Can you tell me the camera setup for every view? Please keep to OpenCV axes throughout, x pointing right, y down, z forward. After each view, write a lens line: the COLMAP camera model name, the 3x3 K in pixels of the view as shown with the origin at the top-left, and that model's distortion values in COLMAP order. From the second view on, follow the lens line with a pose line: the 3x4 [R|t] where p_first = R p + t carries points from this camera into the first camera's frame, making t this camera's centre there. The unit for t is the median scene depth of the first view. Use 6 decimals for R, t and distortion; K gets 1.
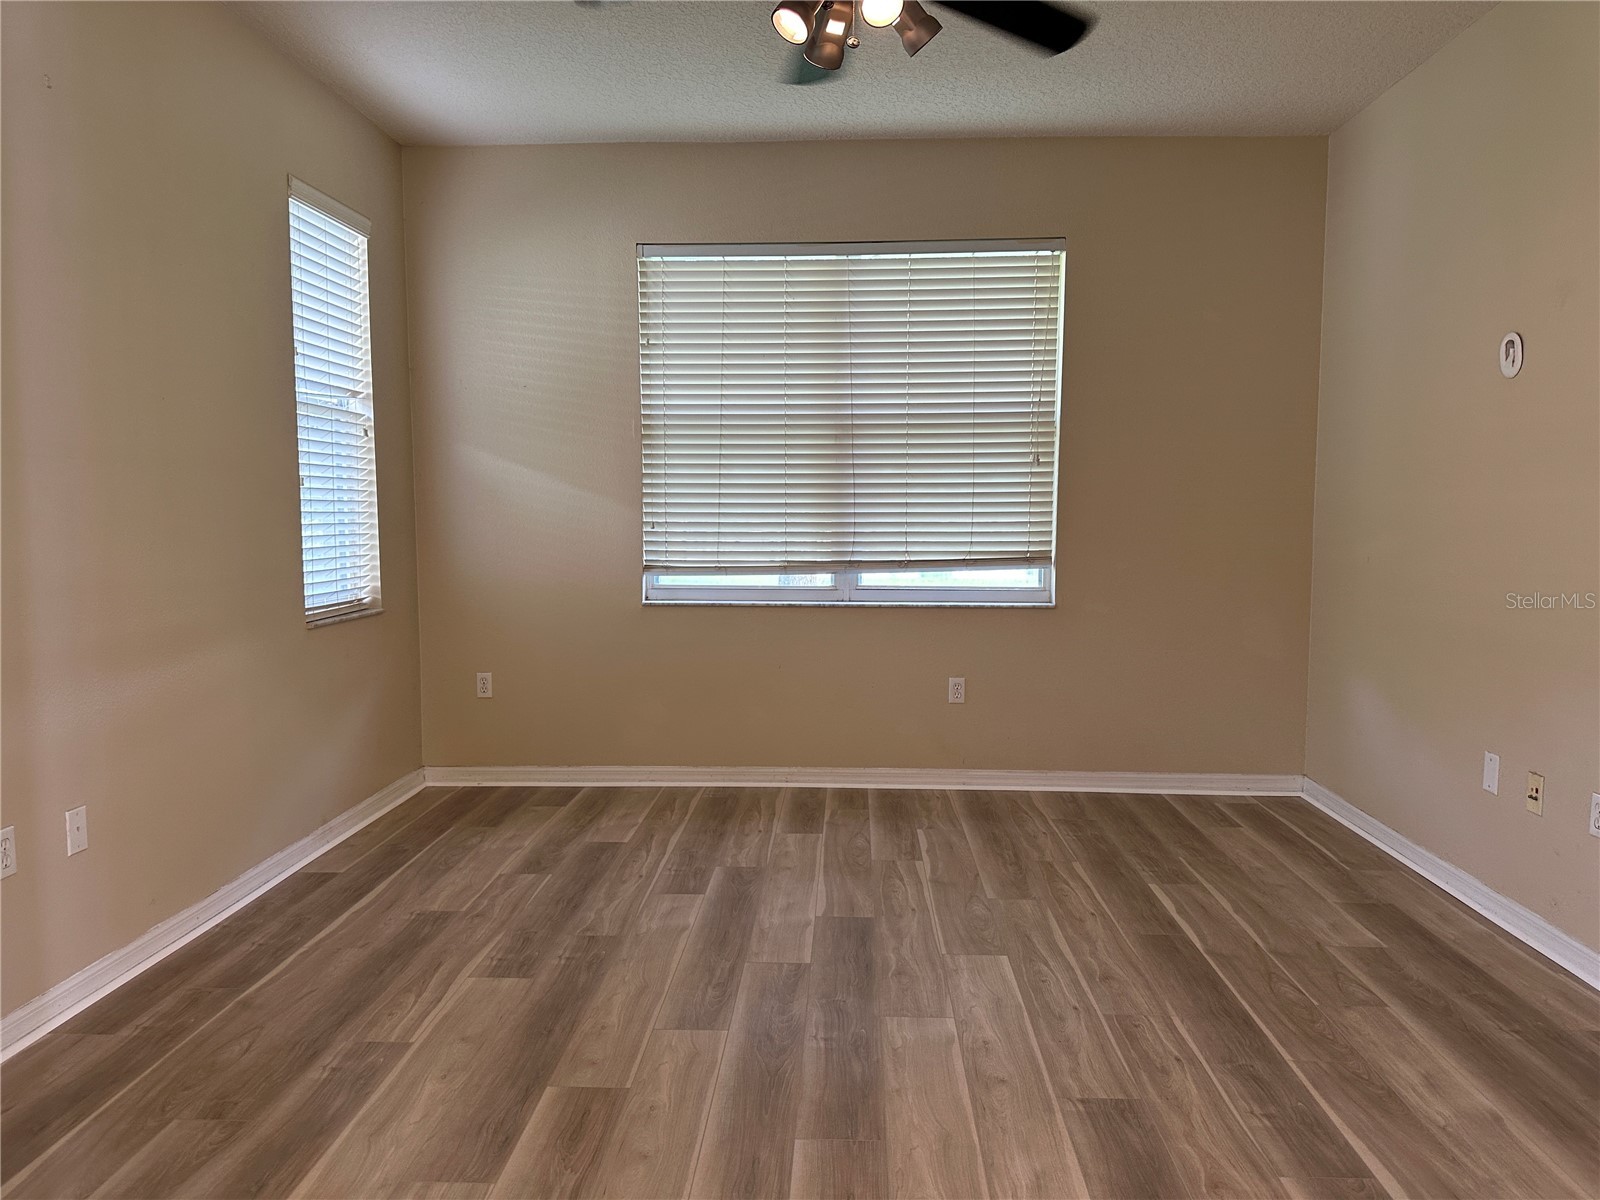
lens RADIAL K [[1126.1, 0, 800.0], [0, 1126.1, 600.0], [0, 0, 1]] dist [0.102715, -0.161756]
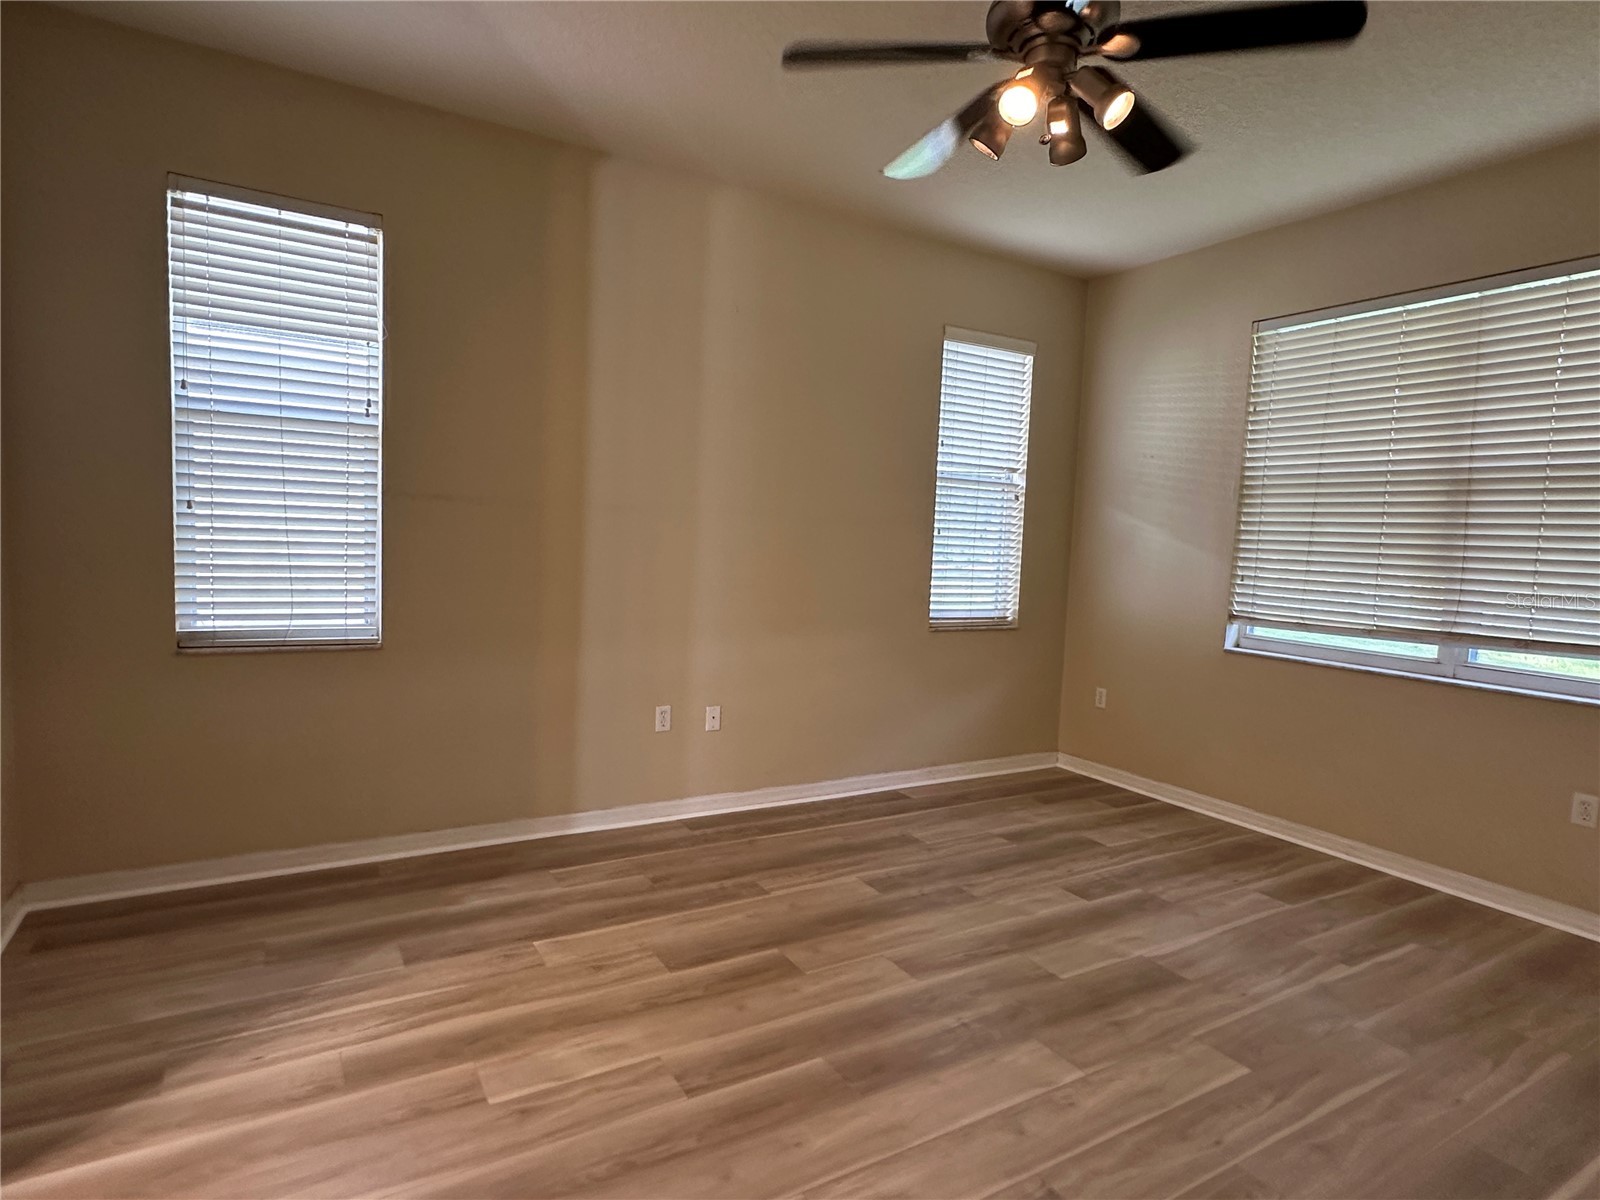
lens RADIAL K [[879.2, 0, 800.0], [0, 879.2, 600.0], [0, 0, 1]] dist [0.029022, -0.000901]
pose [[0.555190, 0.086375, -0.827226, 0.361377], [-0.111337, 0.993360, 0.028998, -0.025139], [0.824238, 0.076001, 0.561120, 0.193151]]
